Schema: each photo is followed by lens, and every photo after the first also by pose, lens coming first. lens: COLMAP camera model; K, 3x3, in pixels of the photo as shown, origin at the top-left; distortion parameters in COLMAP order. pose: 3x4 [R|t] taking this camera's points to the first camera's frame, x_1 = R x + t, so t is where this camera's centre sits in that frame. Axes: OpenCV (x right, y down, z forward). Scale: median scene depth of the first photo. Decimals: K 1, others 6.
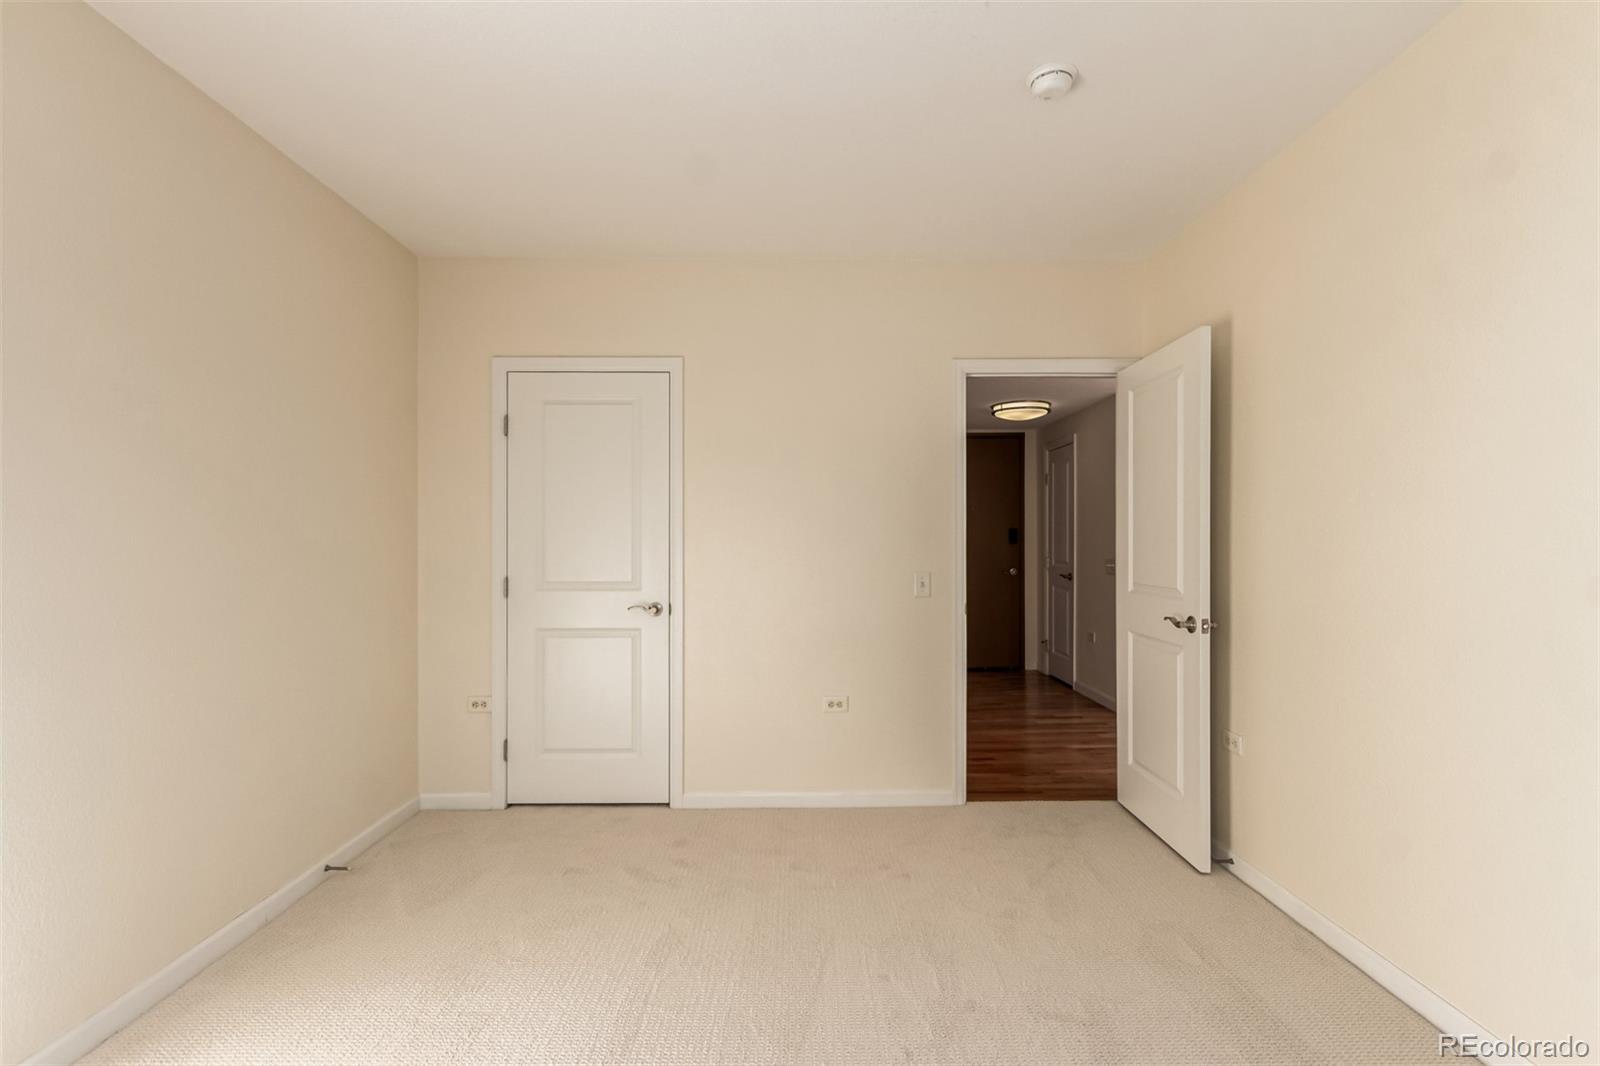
lens RADIAL K [[745.2, 0, 804.9], [0, 745.2, 550.1], [0, 0, 1]] dist [0.003615, -0.000218]
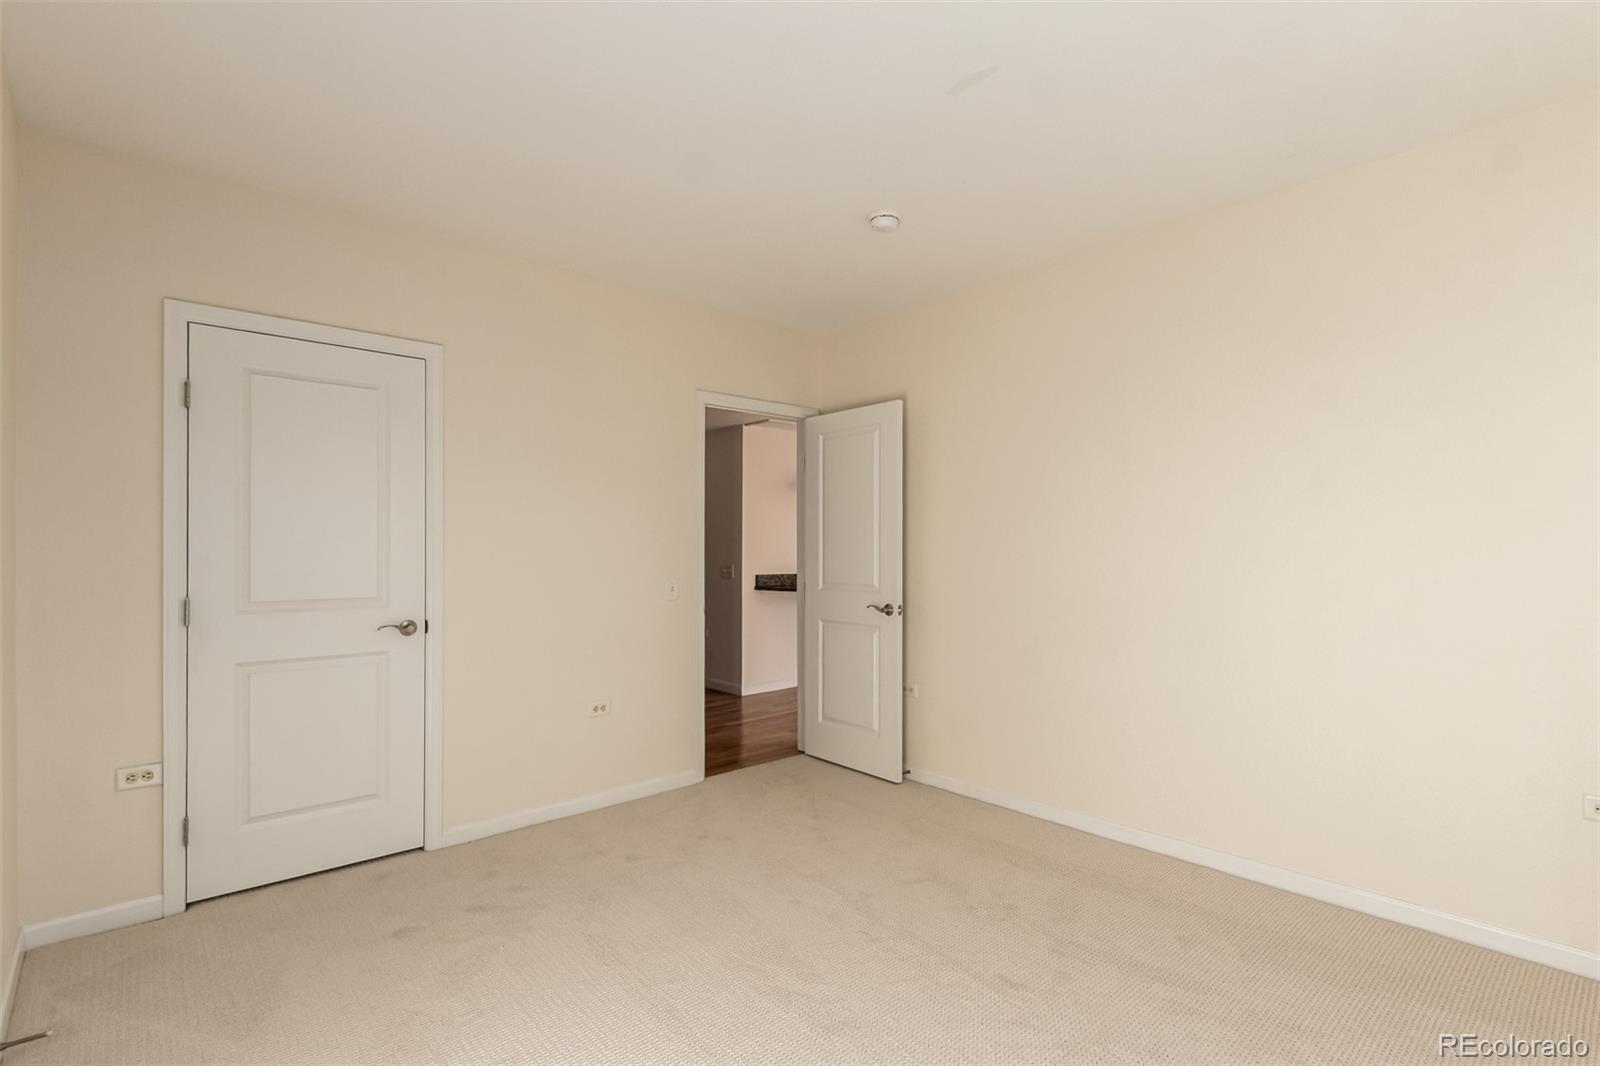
lens RADIAL K [[766.9, 0, 805.5], [0, 766.9, 550.7], [0, 0, 1]] dist [0.001919, -0.000927]
pose [[0.746021, 0.000305, 0.665923, -0.452187], [0.004887, 0.999970, -0.005933, -0.003127], [-0.665905, 0.007680, 0.745997, 0.018127]]
